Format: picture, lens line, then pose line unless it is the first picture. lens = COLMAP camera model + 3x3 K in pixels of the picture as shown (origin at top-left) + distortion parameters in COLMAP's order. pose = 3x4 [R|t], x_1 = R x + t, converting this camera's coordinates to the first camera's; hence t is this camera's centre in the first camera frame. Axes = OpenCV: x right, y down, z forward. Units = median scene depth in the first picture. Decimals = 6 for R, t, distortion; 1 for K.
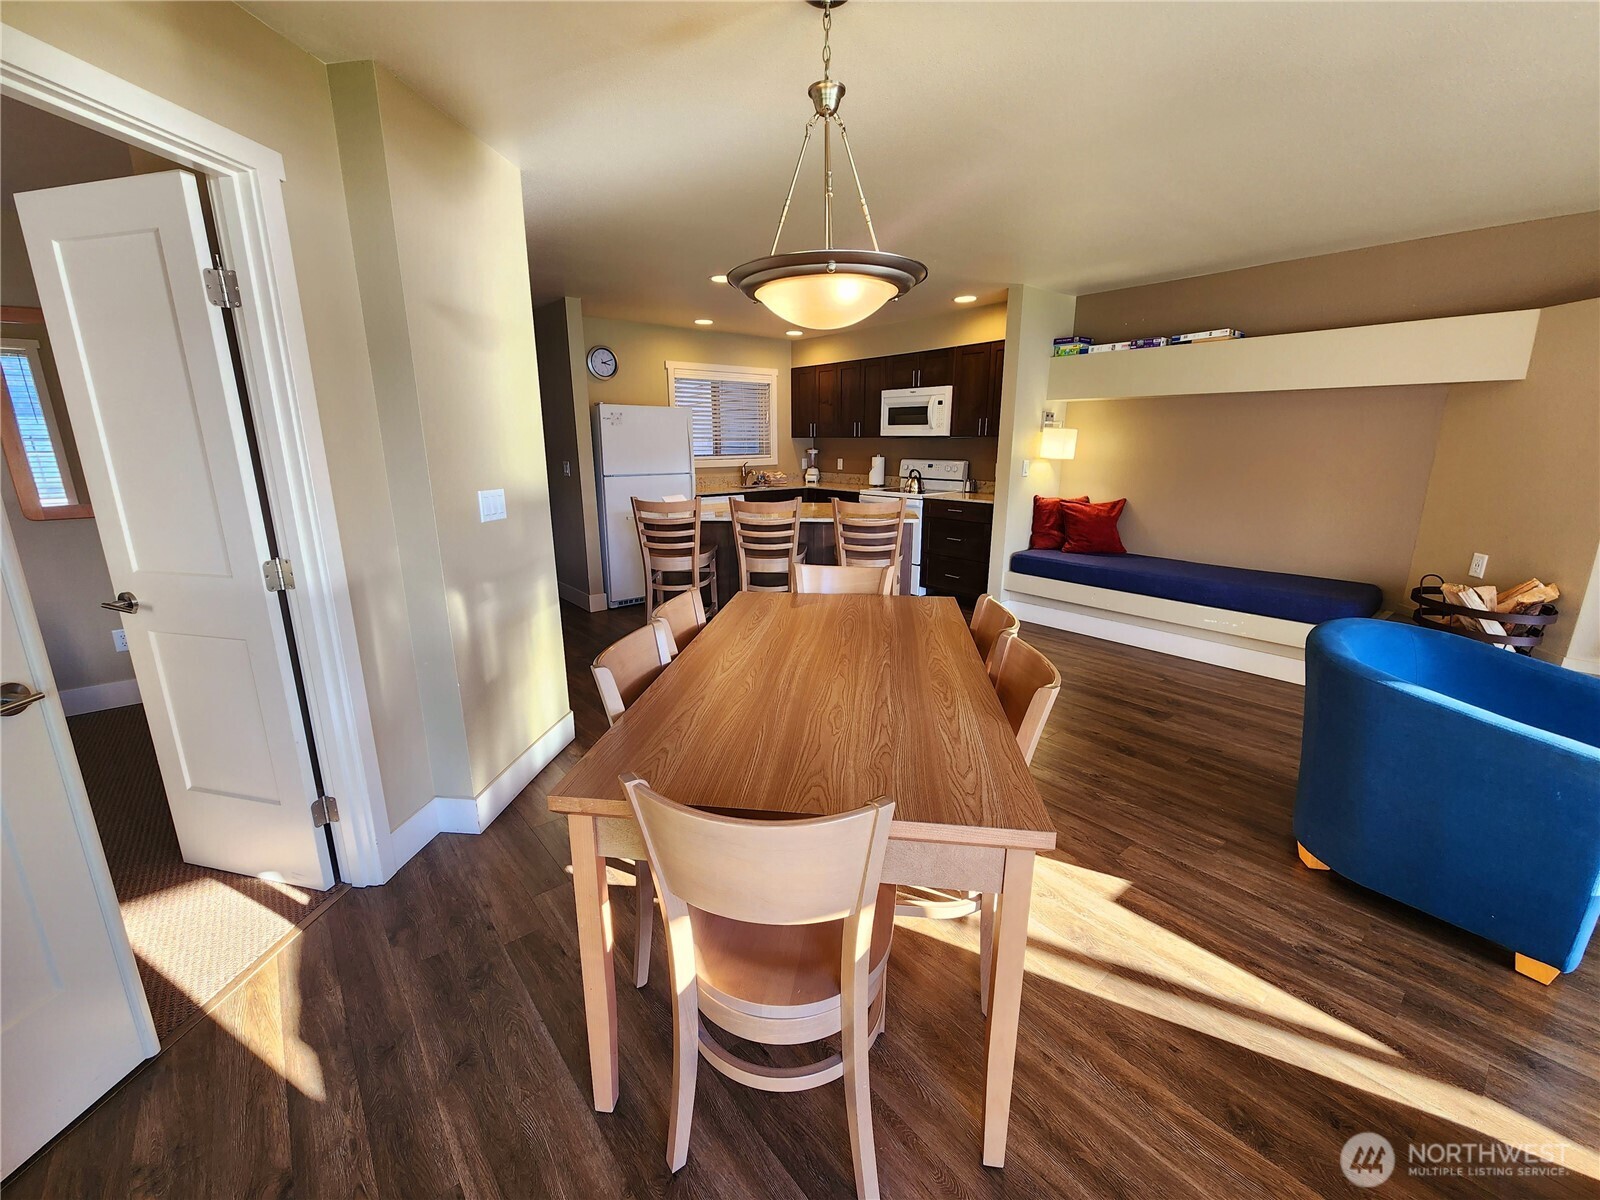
lens RADIAL K [[665.4, 0, 798.5], [0, 665.4, 602.2], [0, 0, 1]] dist [0.000679, -0.000297]
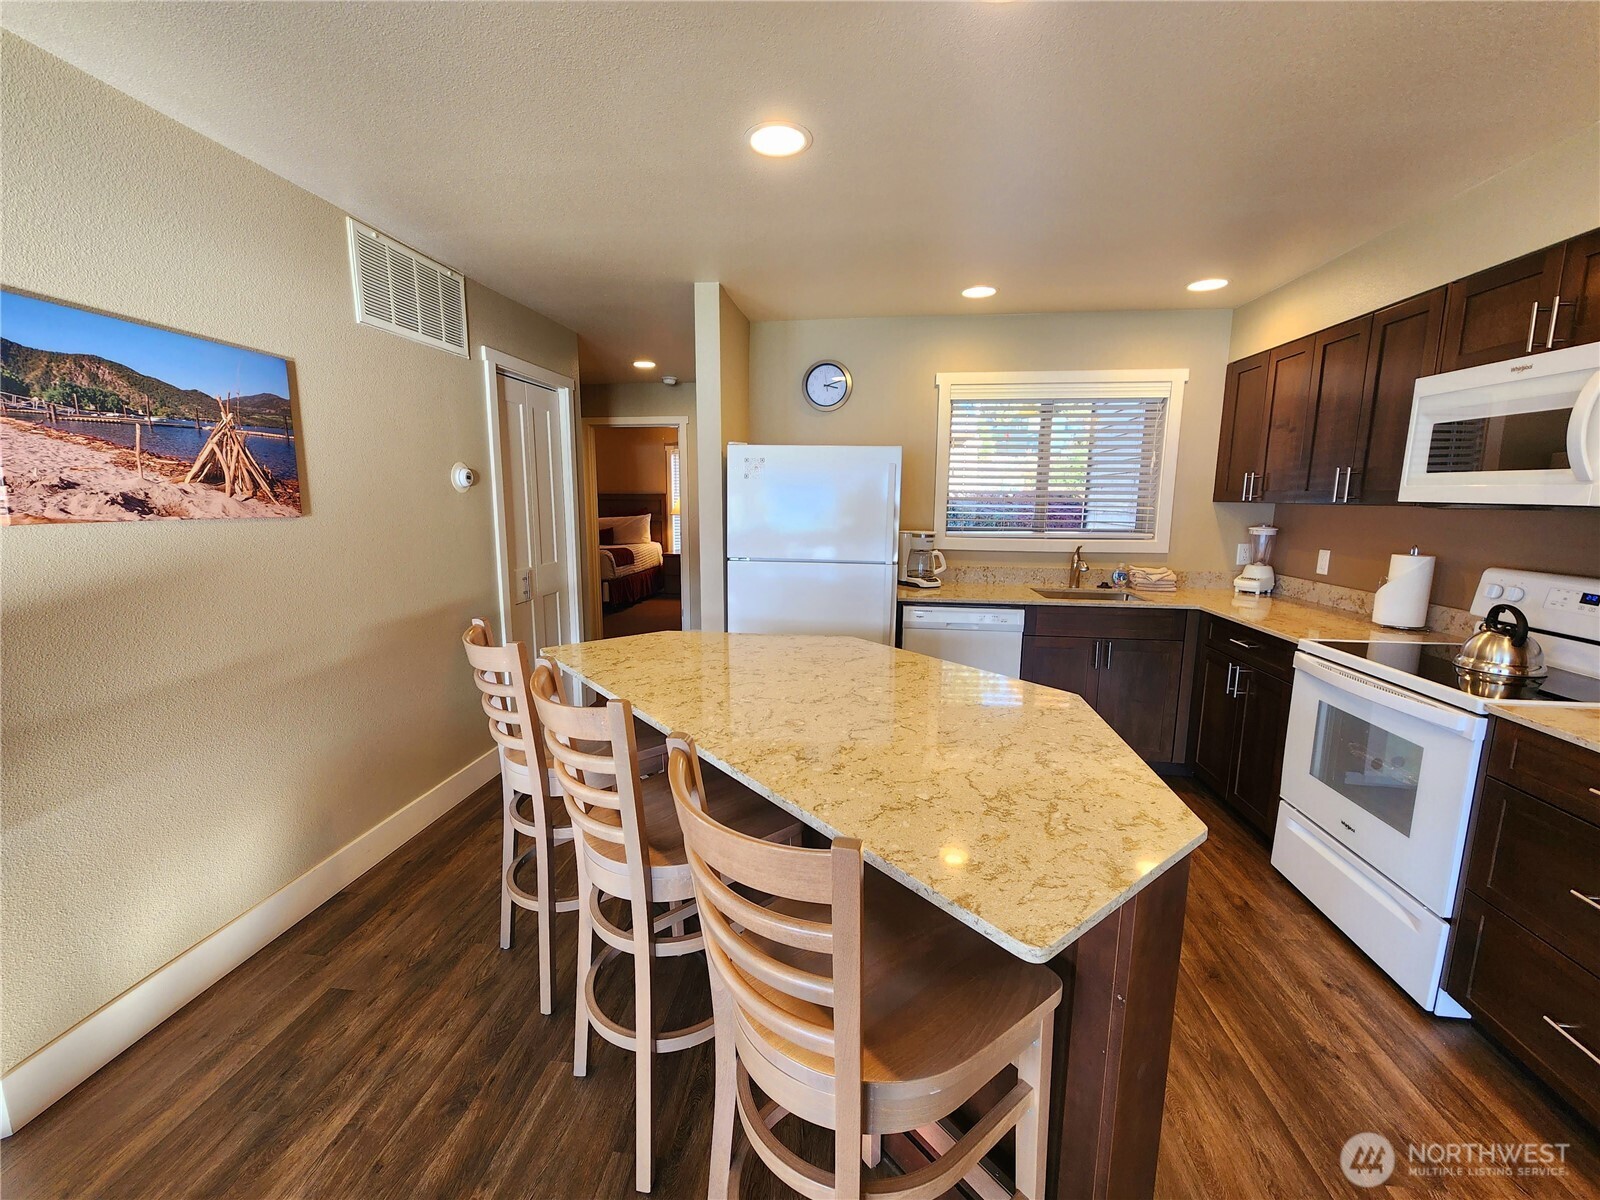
lens RADIAL K [[665.4, 0, 802.4], [0, 665.4, 593.6], [0, 0, 1]] dist [0.000679, -0.000297]
pose [[0.674788, 0.115928, -0.728850, 0.170696], [-0.185599, 0.982502, -0.015560, -0.128261], [0.714293, 0.145773, 0.684497, 0.502362]]
